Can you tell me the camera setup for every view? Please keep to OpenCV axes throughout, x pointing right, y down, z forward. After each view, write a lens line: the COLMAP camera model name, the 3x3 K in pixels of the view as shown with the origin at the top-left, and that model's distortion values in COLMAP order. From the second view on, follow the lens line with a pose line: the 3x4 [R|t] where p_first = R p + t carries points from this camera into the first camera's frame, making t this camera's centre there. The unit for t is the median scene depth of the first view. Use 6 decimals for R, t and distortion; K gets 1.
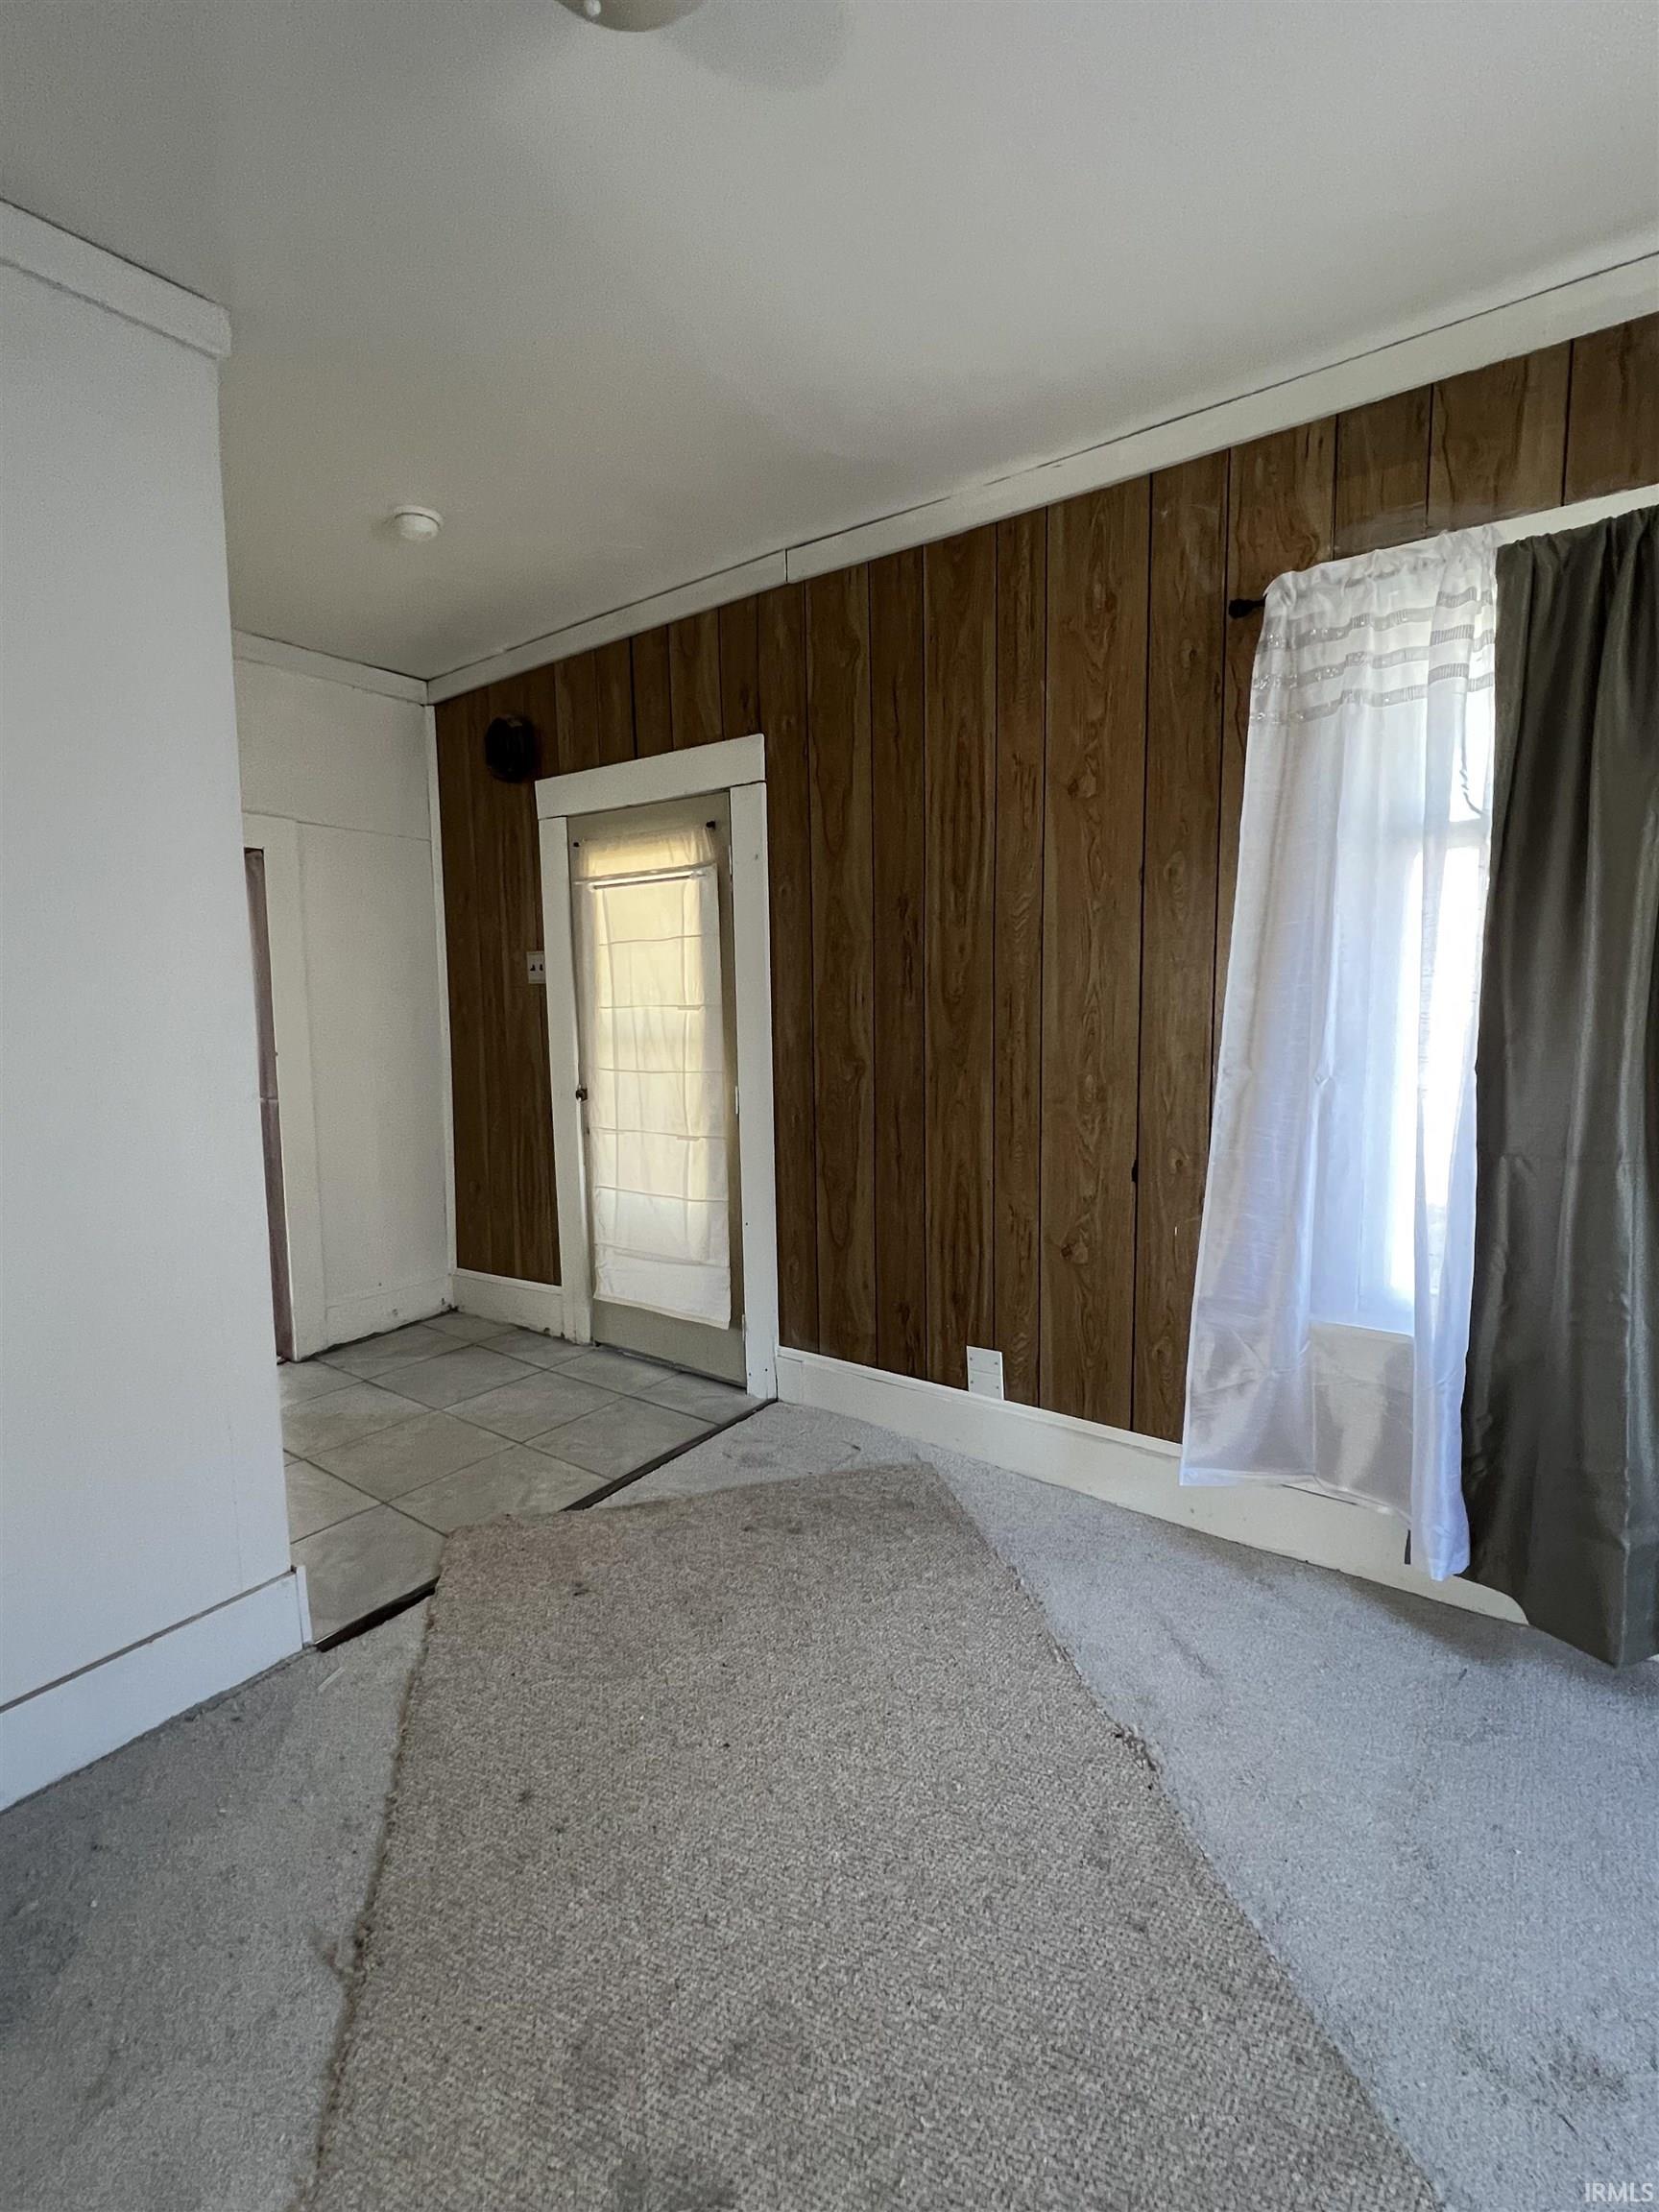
lens RADIAL K [[1006.3, 0, 831.6], [0, 1006.3, 1104.2], [0, 0, 1]] dist [-0.001938, 0.000491]
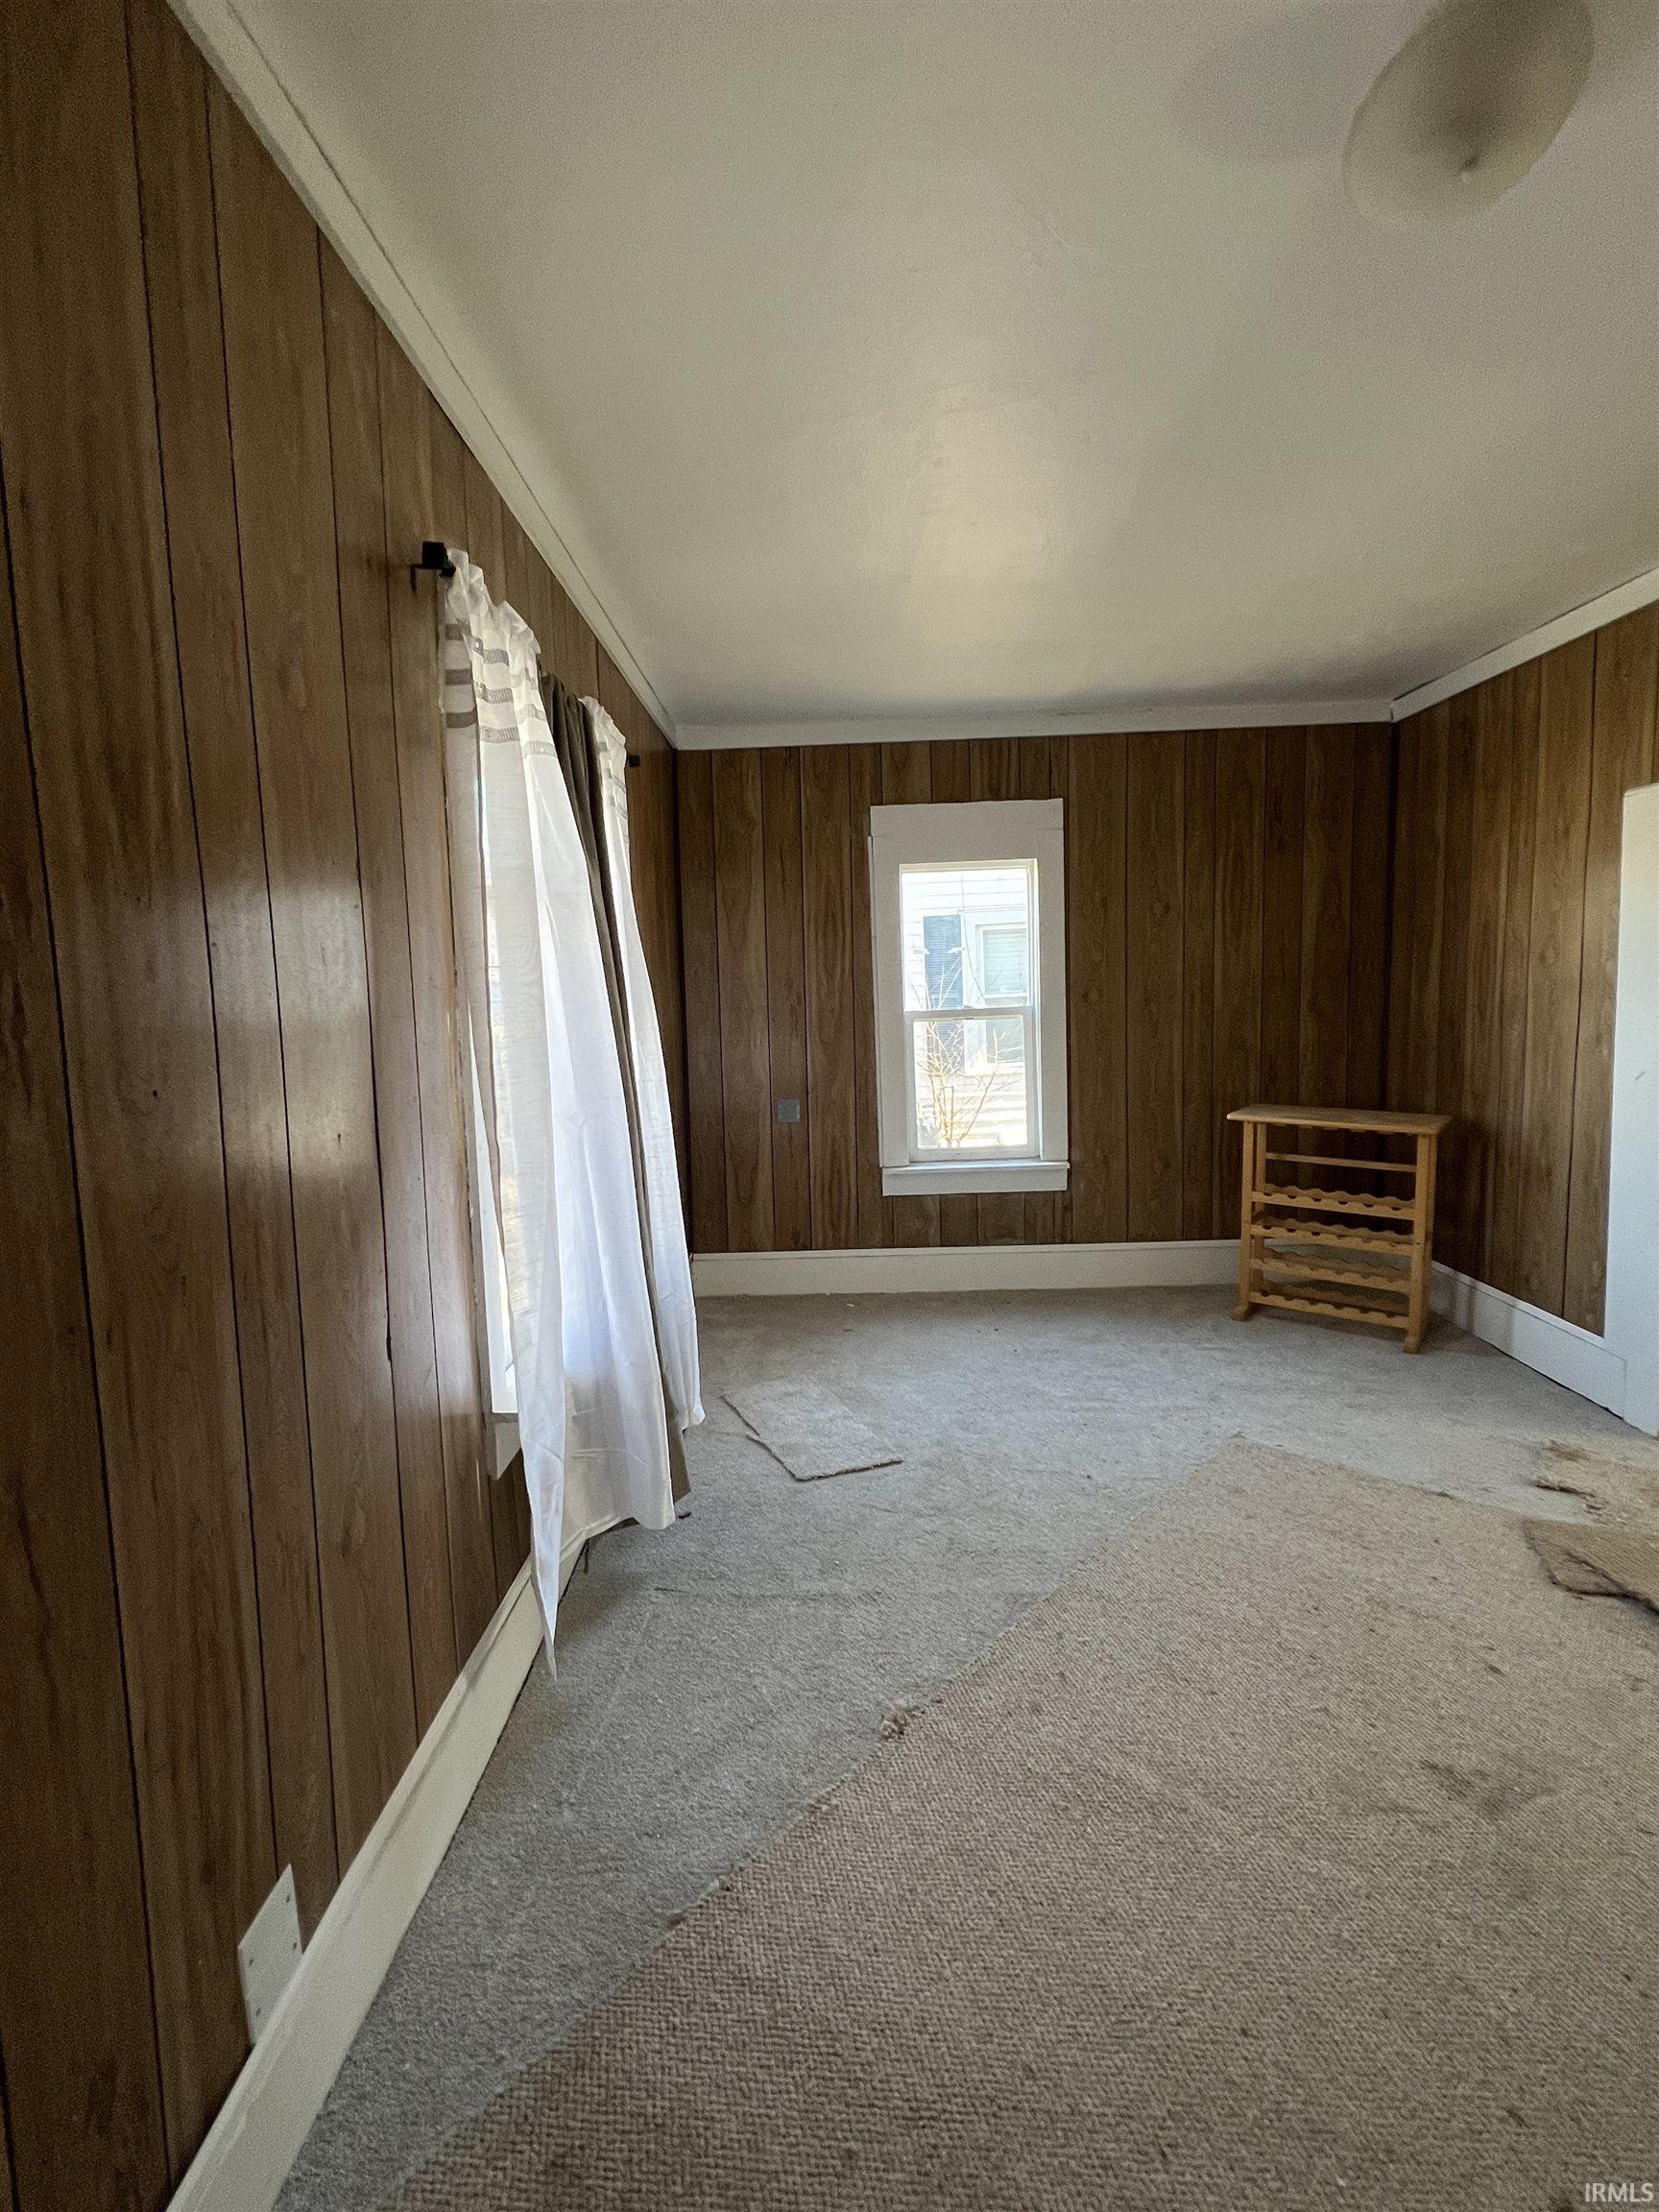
lens RADIAL K [[1006.3, 0, 810.8], [0, 1006.3, 1107.4], [0, 0, 1]] dist [-0.001938, 0.000491]
pose [[-0.581479, -0.052030, 0.811896, -0.472671], [0.138545, 0.977043, 0.161839, -0.185739], [-0.801678, 0.206590, -0.560921, 1.465020]]
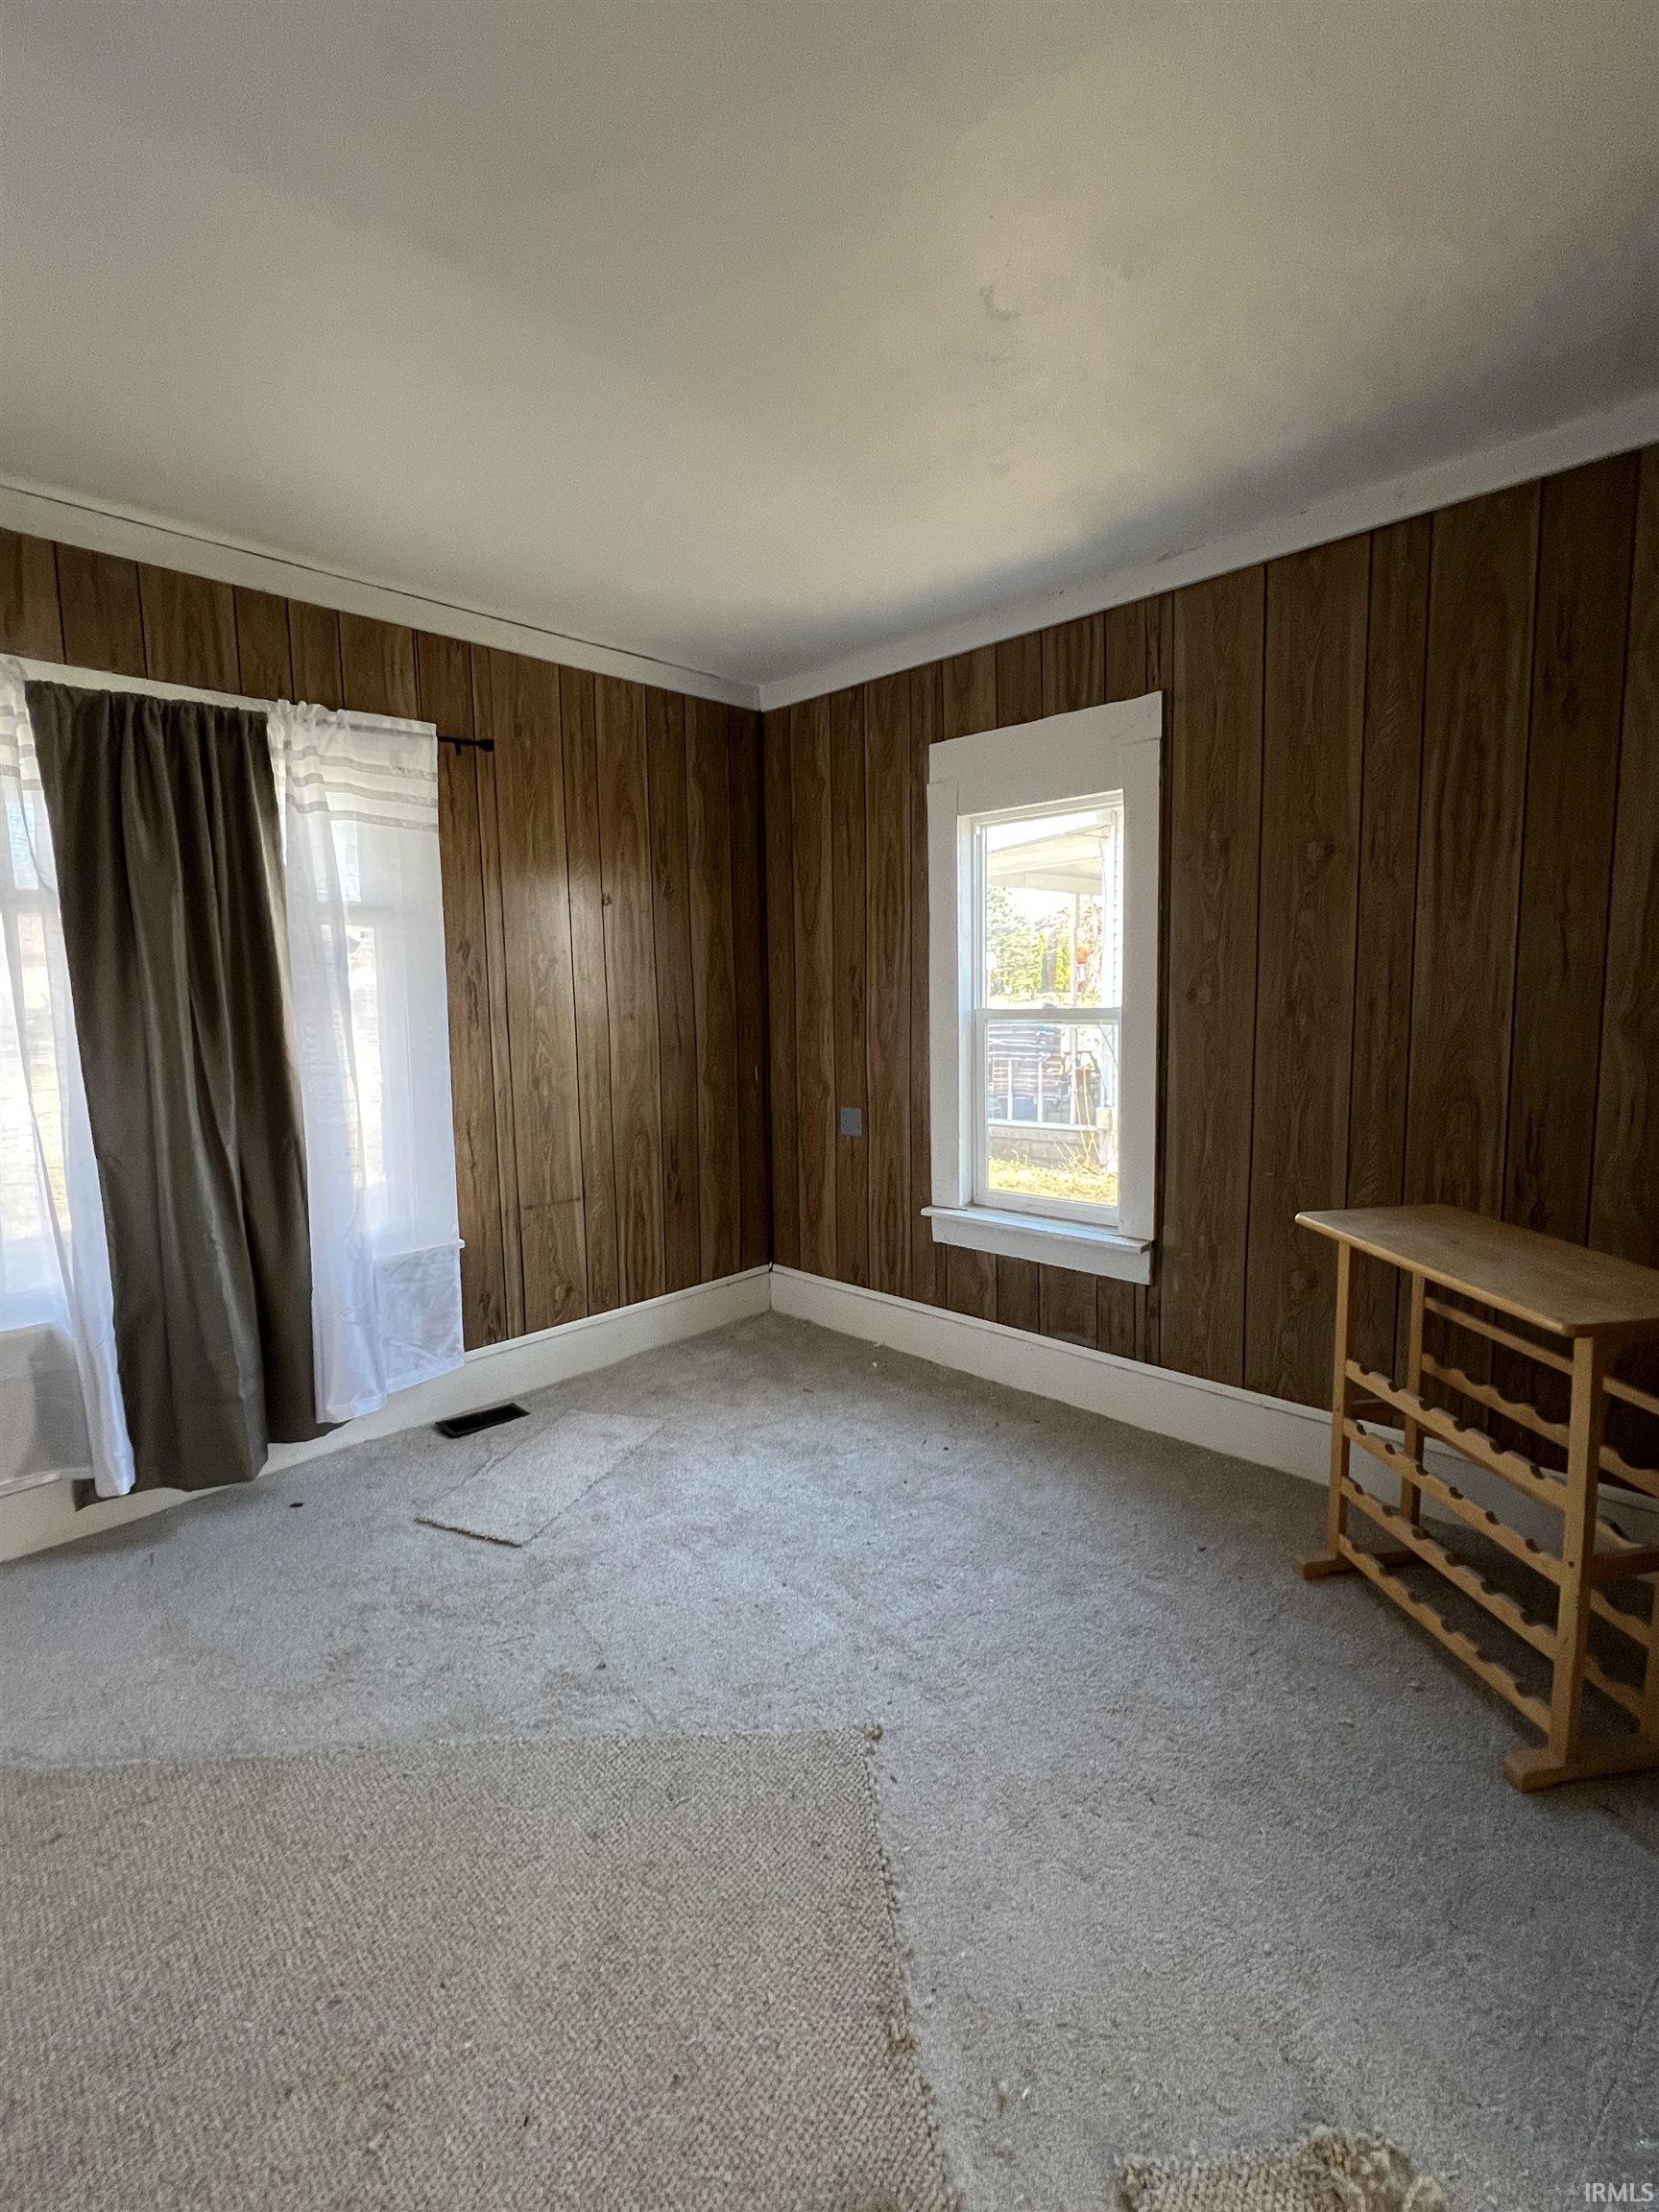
lens RADIAL K [[1006.3, 0, 839.2], [0, 1006.3, 1106.8], [0, 0, 1]] dist [-0.001938, 0.000491]
pose [[0.125660, -0.101316, 0.986886, -0.506035], [0.128990, 0.987996, 0.085006, 0.001142], [-0.983652, 0.116617, 0.137220, -0.118129]]
